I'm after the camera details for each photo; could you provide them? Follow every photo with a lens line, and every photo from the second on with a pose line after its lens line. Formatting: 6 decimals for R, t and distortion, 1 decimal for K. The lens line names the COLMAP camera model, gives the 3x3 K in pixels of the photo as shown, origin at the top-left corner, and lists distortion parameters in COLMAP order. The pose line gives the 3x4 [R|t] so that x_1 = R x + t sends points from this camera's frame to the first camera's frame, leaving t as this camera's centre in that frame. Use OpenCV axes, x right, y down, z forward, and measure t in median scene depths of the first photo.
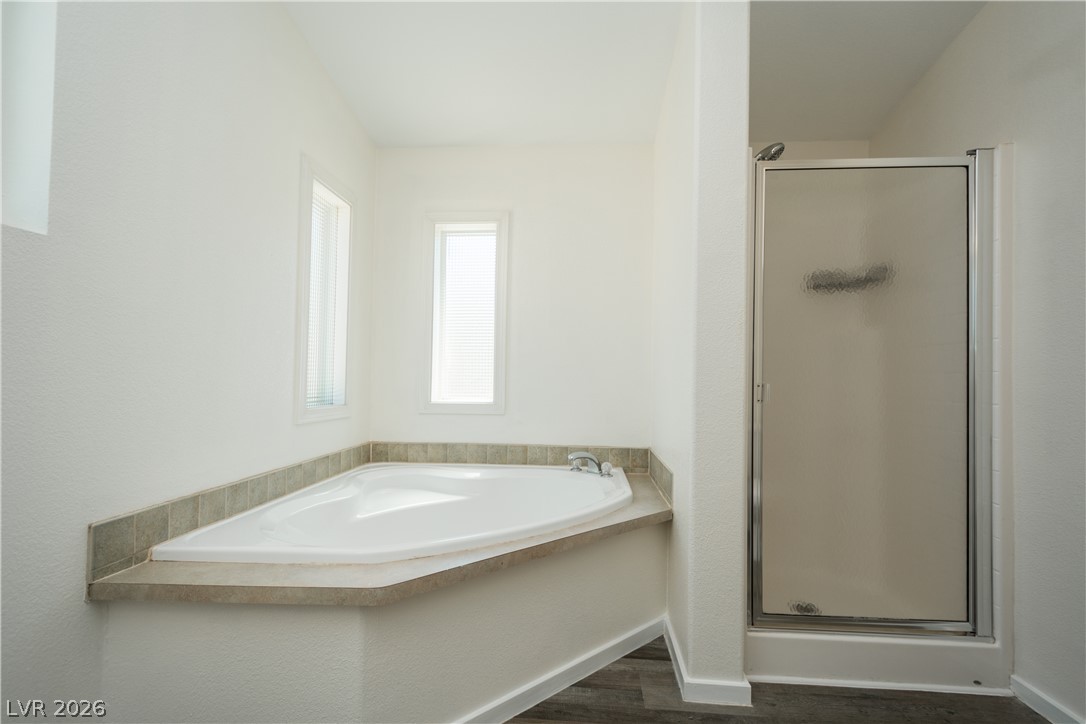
lens RADIAL K [[460.6, 0, 546.0], [0, 460.6, 377.5], [0, 0, 1]] dist [0.001898, -0.000001]
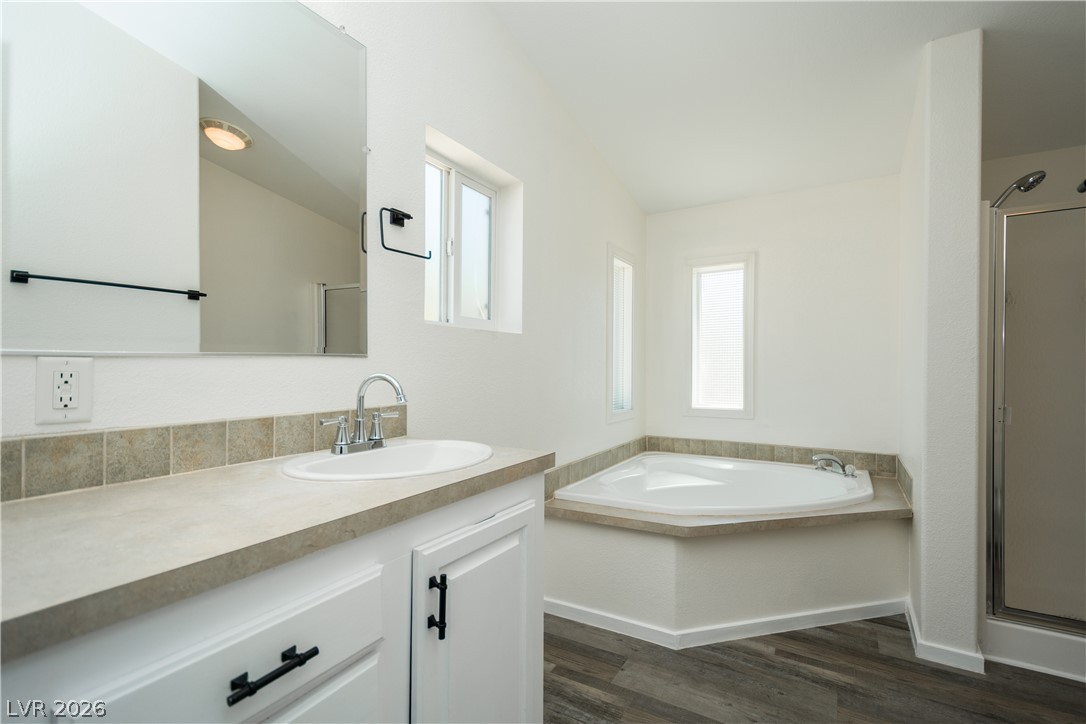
lens RADIAL K [[473.4, 0, 555.4], [0, 473.4, 365.5], [0, 0, 1]] dist [0.002343, -0.000162]
pose [[0.896313, -0.013606, -0.443213, -0.002708], [0.015410, 0.999881, 0.000468, -0.082535], [0.443154, -0.007249, 0.896416, -0.421845]]
